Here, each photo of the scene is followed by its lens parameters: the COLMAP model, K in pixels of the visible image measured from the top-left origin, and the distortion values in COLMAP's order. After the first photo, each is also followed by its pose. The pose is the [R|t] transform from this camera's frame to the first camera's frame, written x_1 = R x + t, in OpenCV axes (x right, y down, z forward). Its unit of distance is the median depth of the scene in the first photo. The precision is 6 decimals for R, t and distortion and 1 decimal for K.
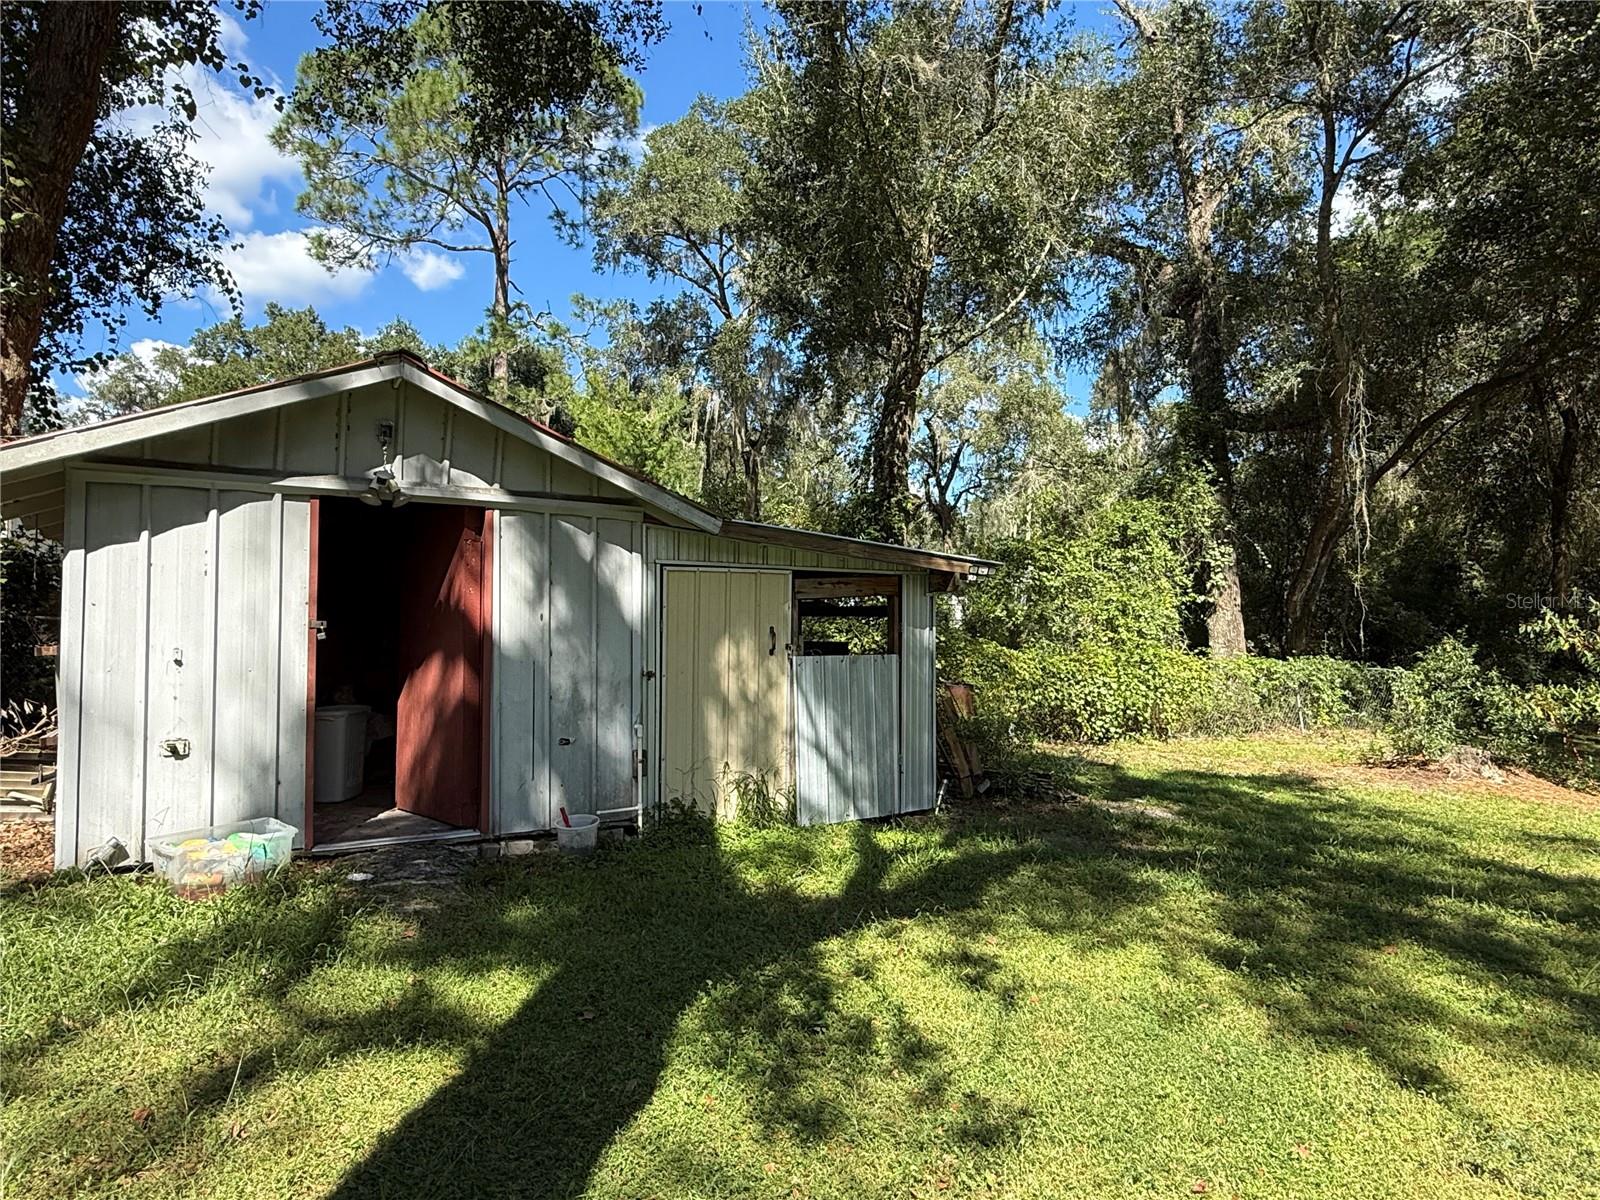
lens RADIAL K [[964.7, 0, 797.7], [0, 964.7, 600.3], [0, 0, 1]] dist [0.001646, -0.001243]
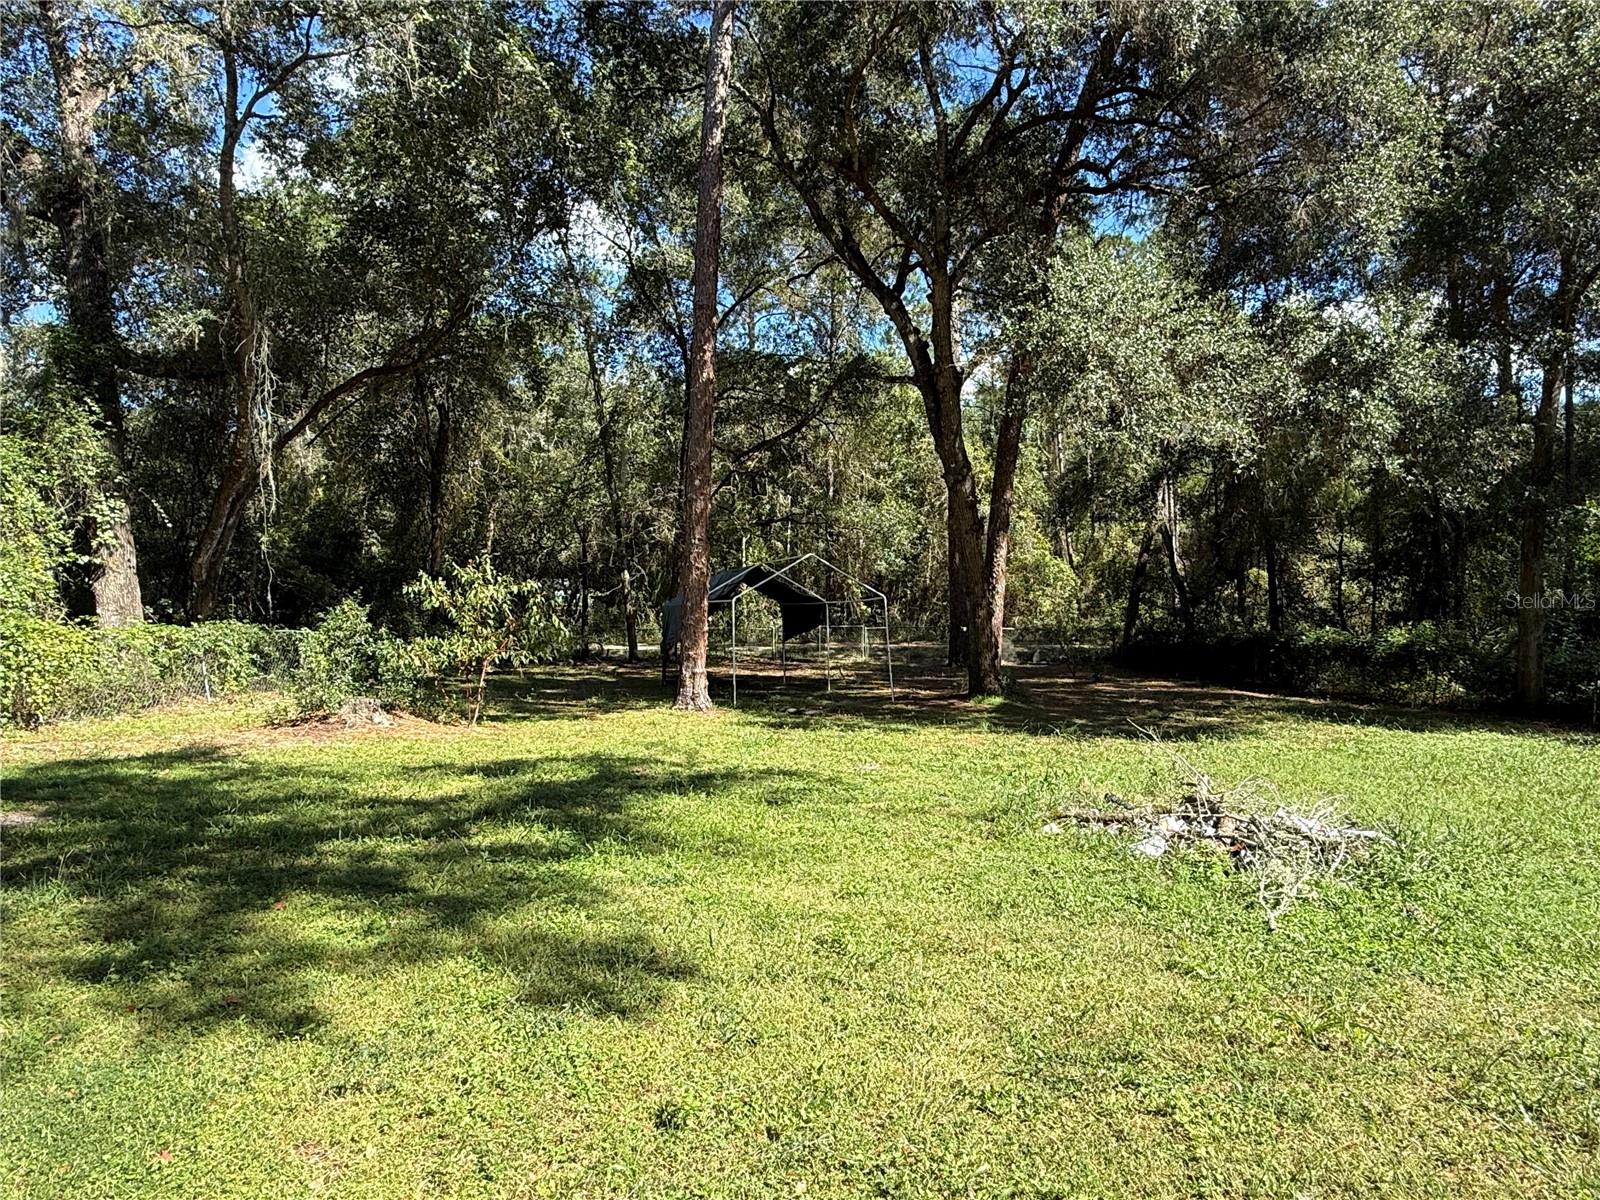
lens RADIAL K [[964.7, 0, 808.8], [0, 964.7, 603.1], [0, 0, 1]] dist [0.001646, -0.001243]
pose [[0.512081, -0.023769, 0.858608, 0.009152], [-0.011152, 0.999349, 0.034316, 0.000678], [-0.858865, -0.027148, 0.511483, 0.002563]]
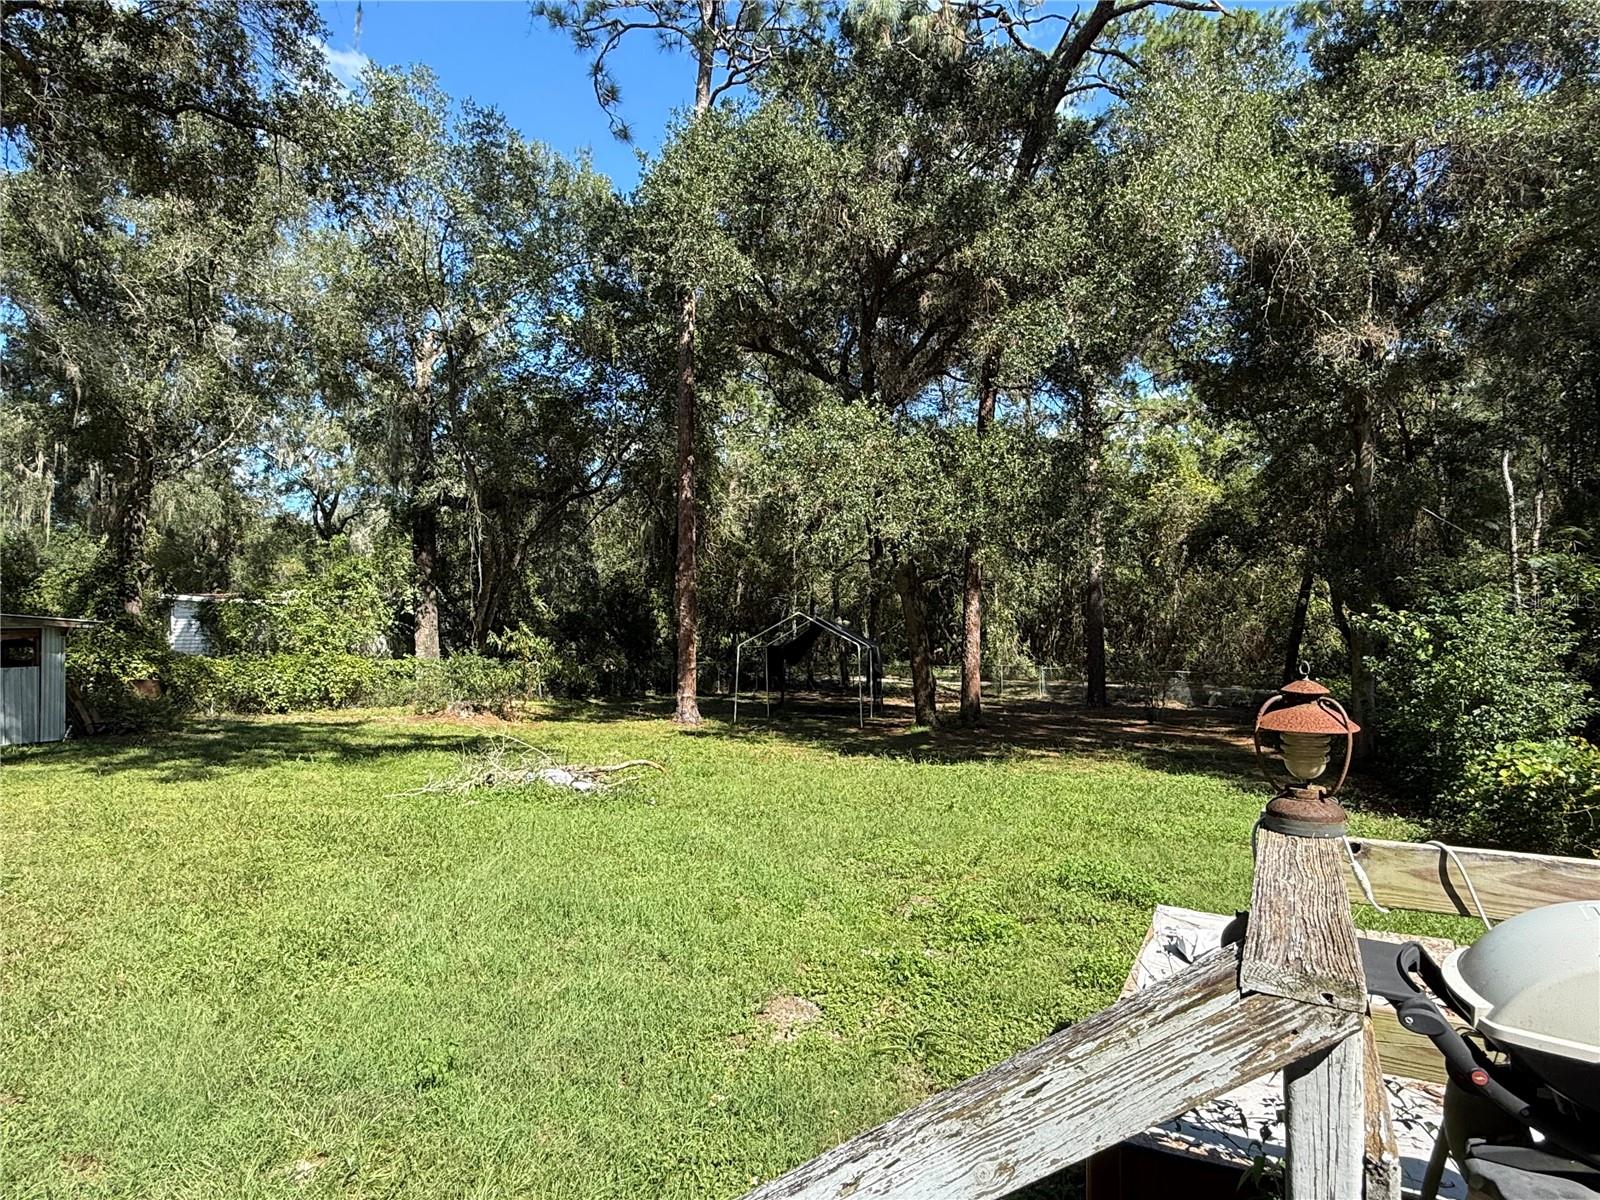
lens RADIAL K [[964.7, 0, 788.5], [0, 964.7, 601.8], [0, 0, 1]] dist [0.001646, -0.001243]
pose [[0.880550, -0.003667, 0.473939, 0.249736], [0.002798, 0.999993, 0.002537, -0.039097], [-0.473945, -0.000908, 0.880554, -0.743886]]
